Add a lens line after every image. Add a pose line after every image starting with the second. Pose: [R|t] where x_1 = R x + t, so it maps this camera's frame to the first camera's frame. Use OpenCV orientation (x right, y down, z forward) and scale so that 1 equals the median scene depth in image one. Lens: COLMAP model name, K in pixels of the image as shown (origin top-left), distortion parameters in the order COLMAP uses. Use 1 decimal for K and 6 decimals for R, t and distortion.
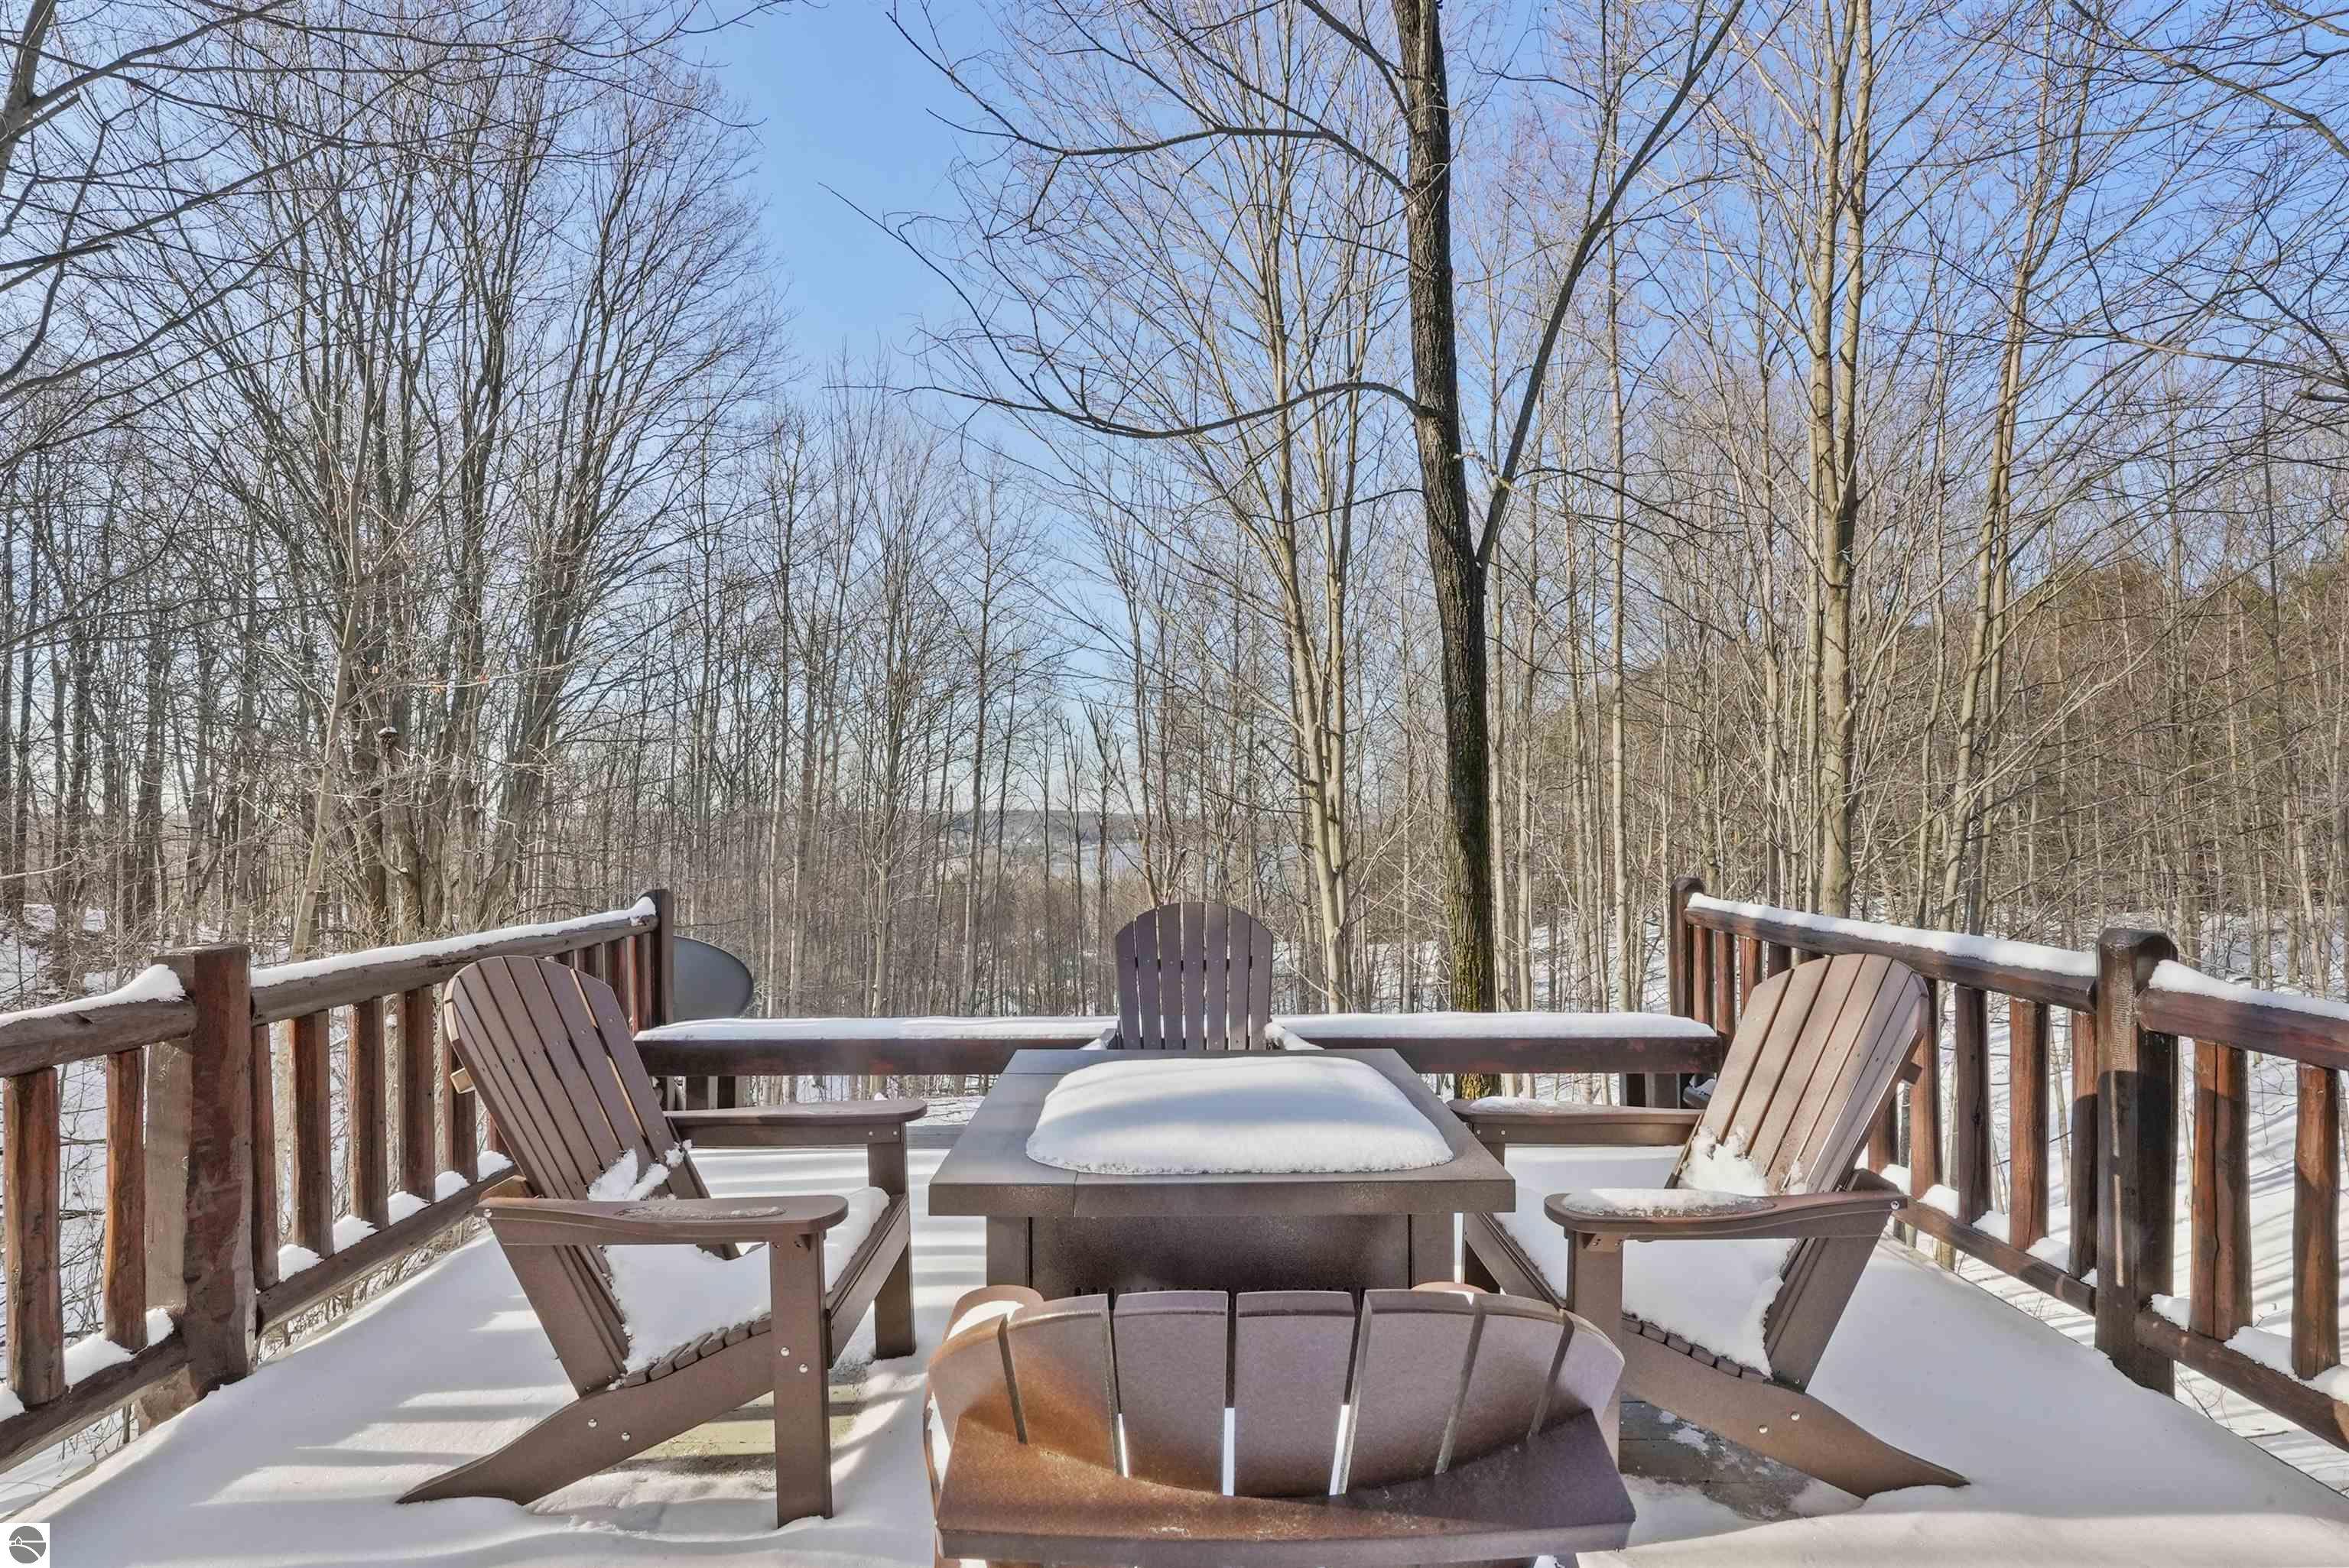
lens RADIAL K [[1014.3, 0, 1176.9], [0, 1014.3, 792.8], [0, 0, 1]] dist [0.001299, -0.000211]
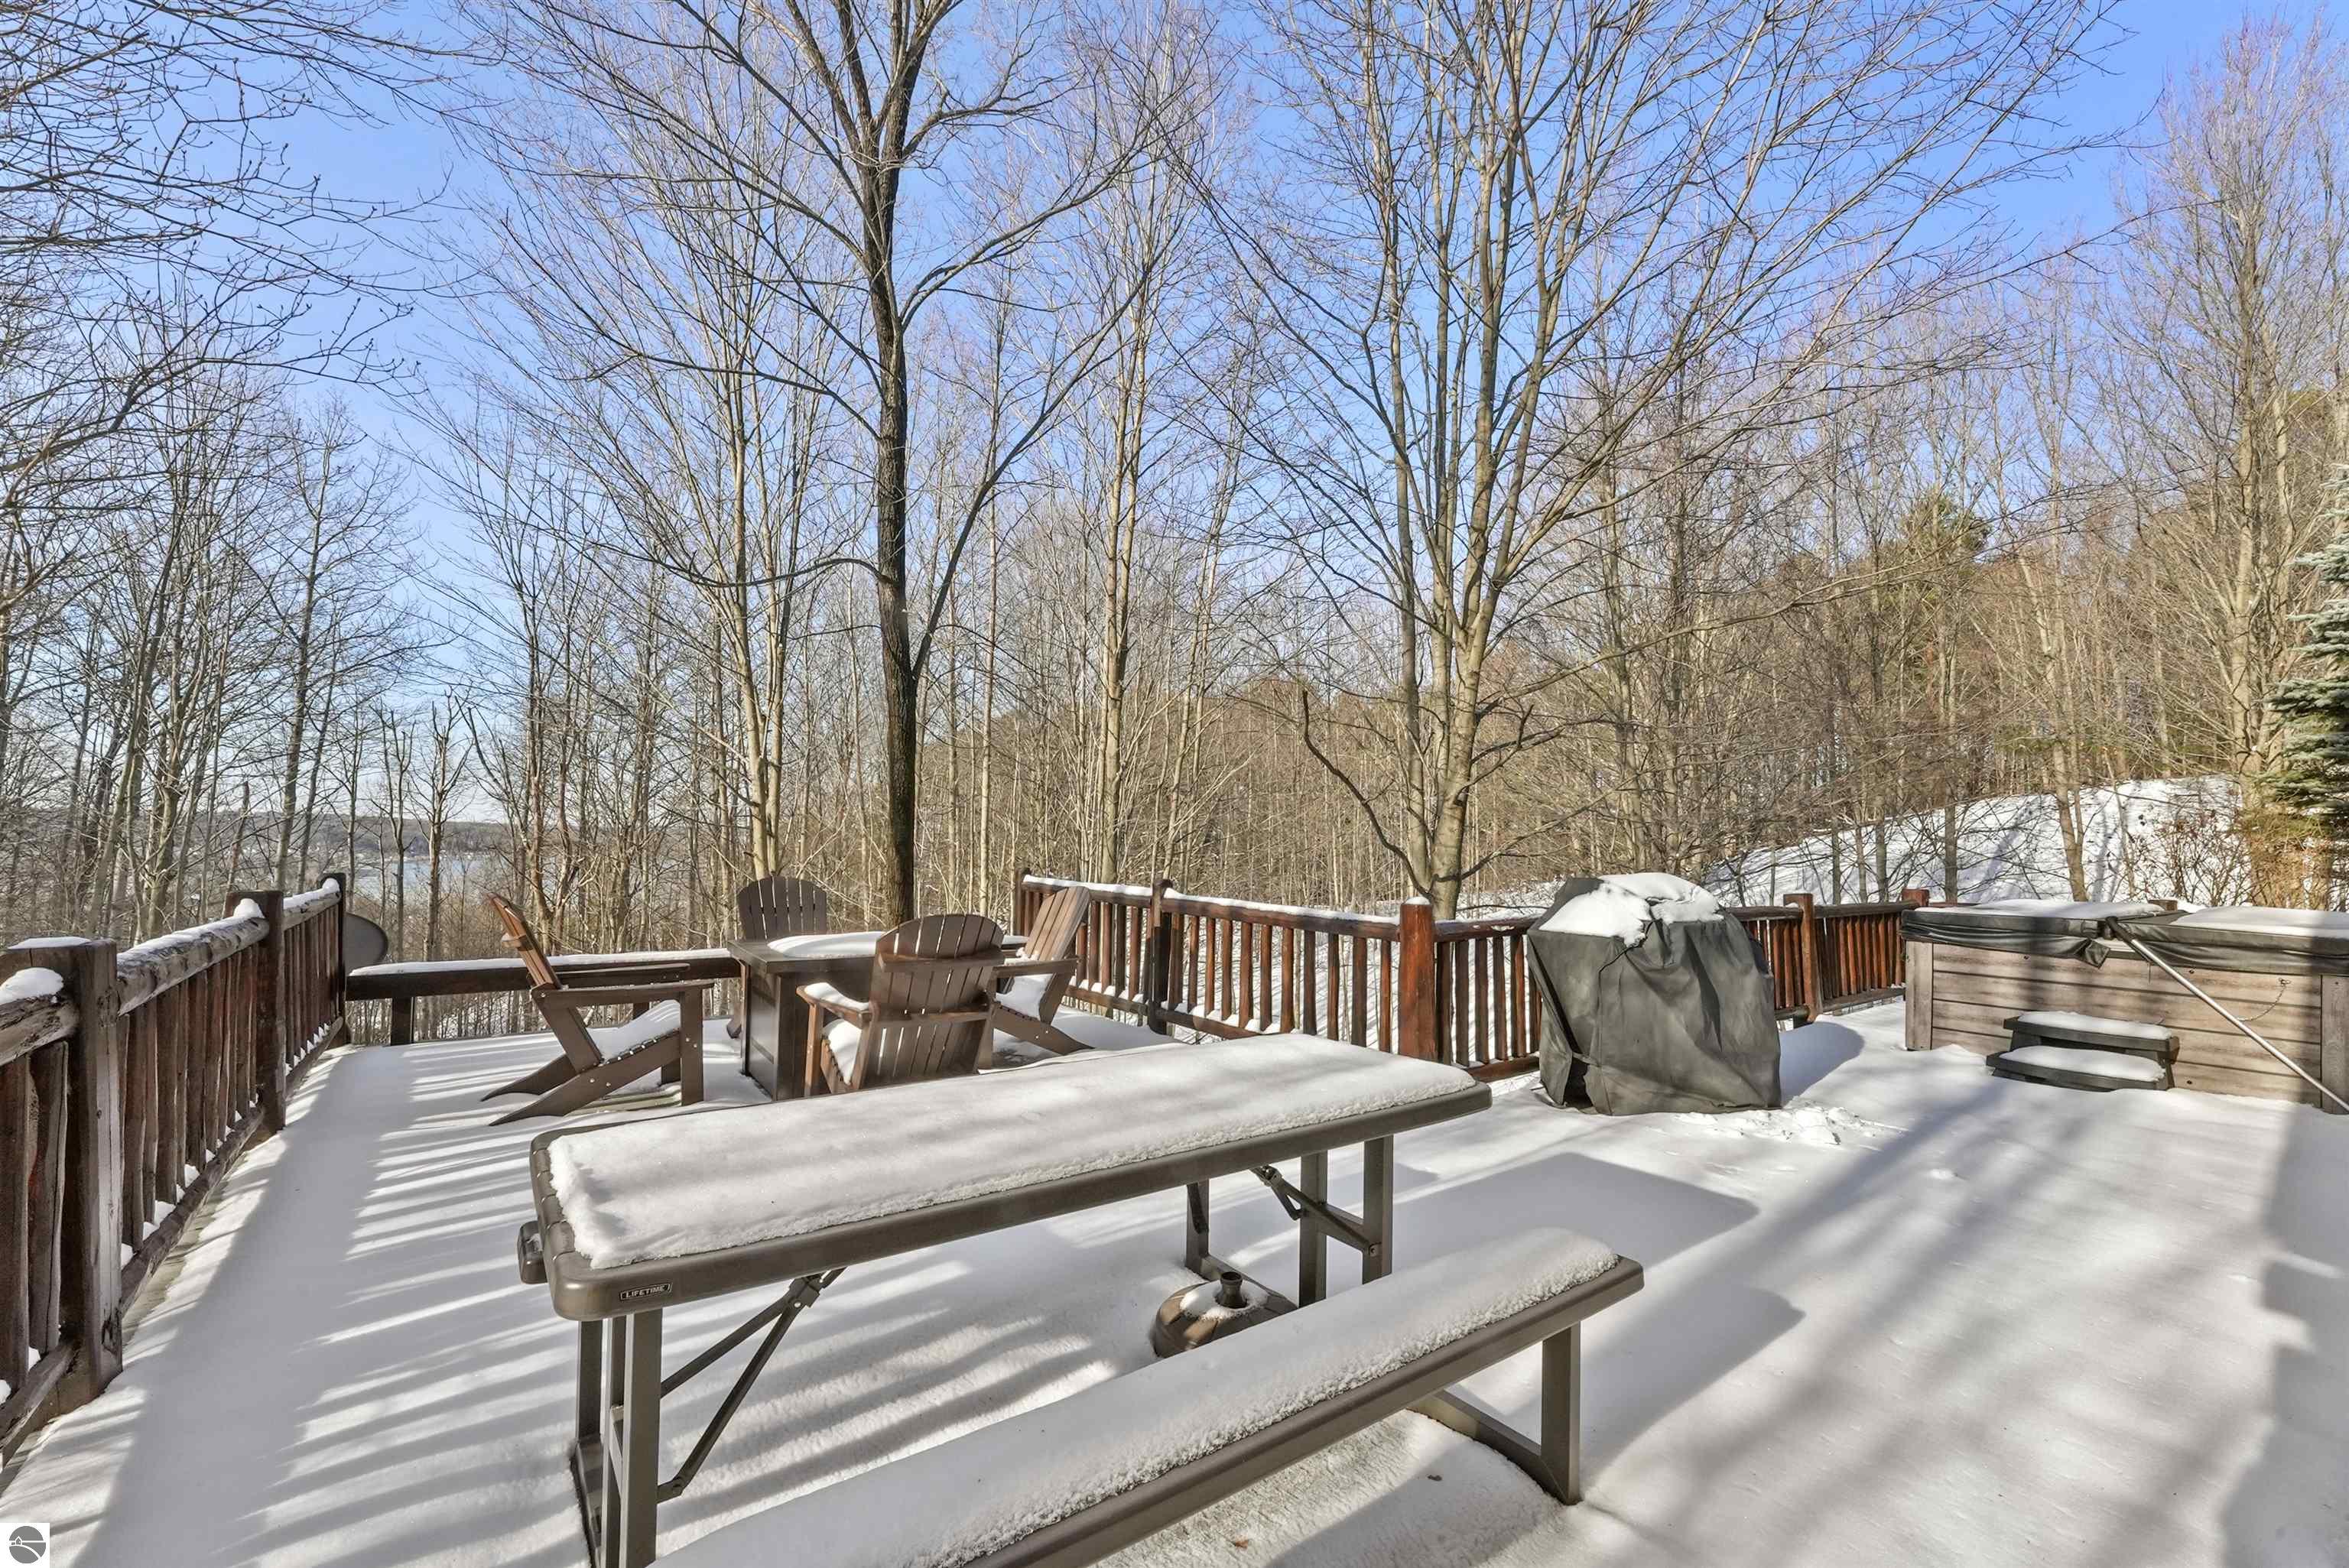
lens RADIAL K [[971.9, 0, 1187.5], [0, 971.9, 823.9], [0, 0, 1]] dist [0.000630, -0.000099]
pose [[0.811020, 0.029377, 0.584281, -0.170910], [-0.036073, 0.999349, -0.000174, -0.006150], [-0.583906, -0.020936, 0.811551, -0.355751]]
